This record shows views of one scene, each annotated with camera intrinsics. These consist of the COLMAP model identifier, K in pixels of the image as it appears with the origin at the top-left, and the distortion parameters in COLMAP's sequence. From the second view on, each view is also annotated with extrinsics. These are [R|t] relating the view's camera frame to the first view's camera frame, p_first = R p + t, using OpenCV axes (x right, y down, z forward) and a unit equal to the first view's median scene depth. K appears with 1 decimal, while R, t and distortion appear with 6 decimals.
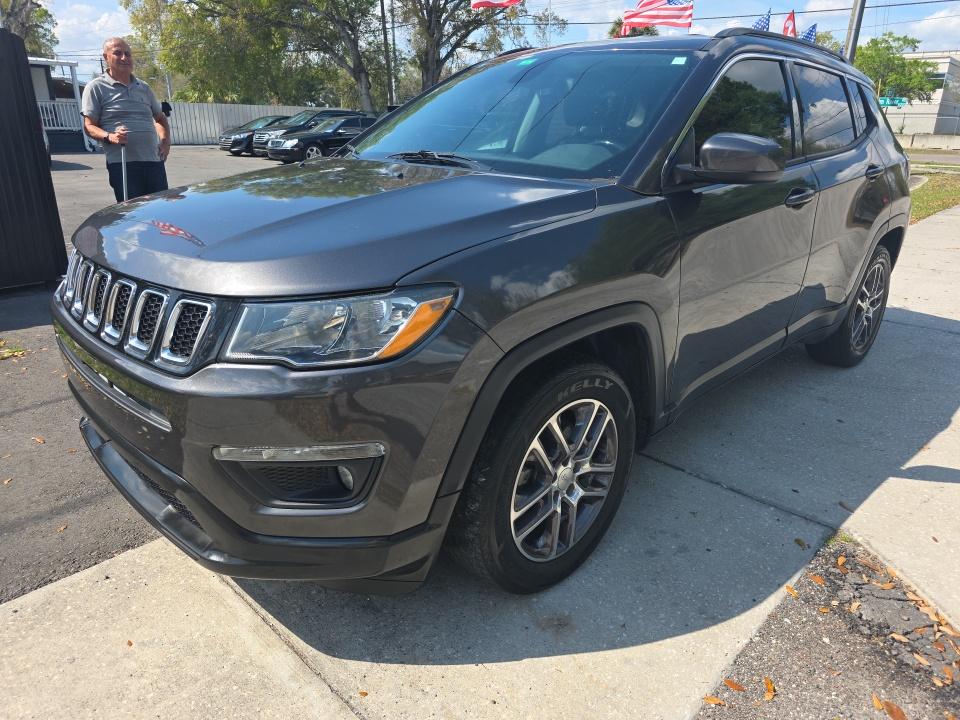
lens RADIAL K [[623.8, 0, 480.0], [0, 623.8, 360.0], [0, 0, 1]] dist [0.000216, 0.000615]
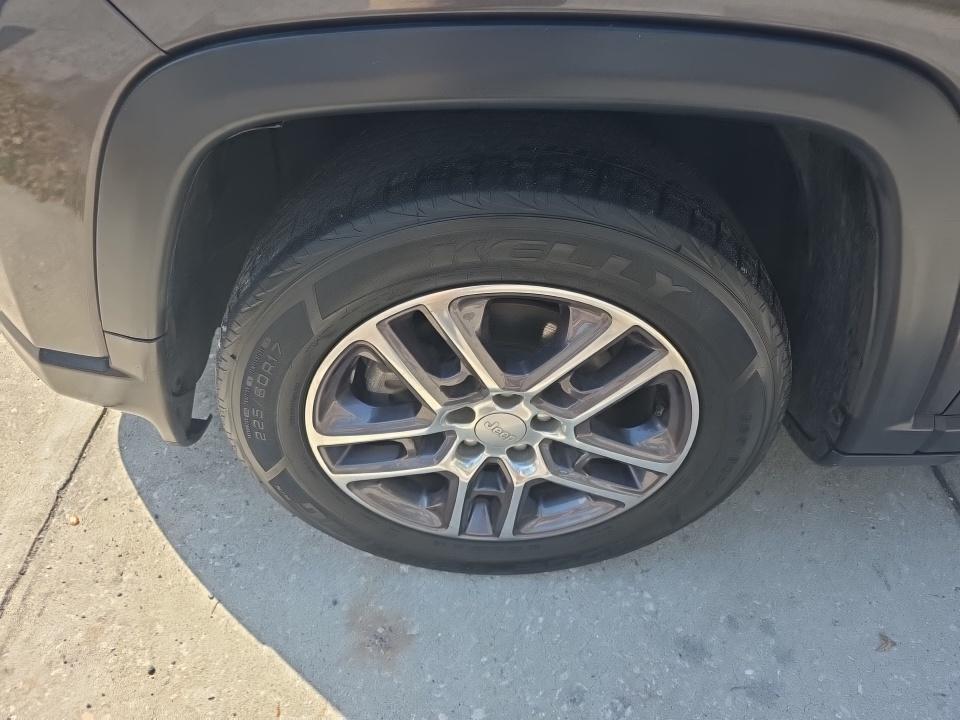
lens RADIAL K [[623.8, 0, 480.0], [0, 623.8, 360.0], [0, 0, 1]] dist [0.000216, 0.000615]
pose [[0.709802, 0.513167, -0.482535, 0.333739], [-0.257749, 0.826736, 0.500072, -0.069436], [0.655550, -0.230579, 0.719088, 0.736951]]
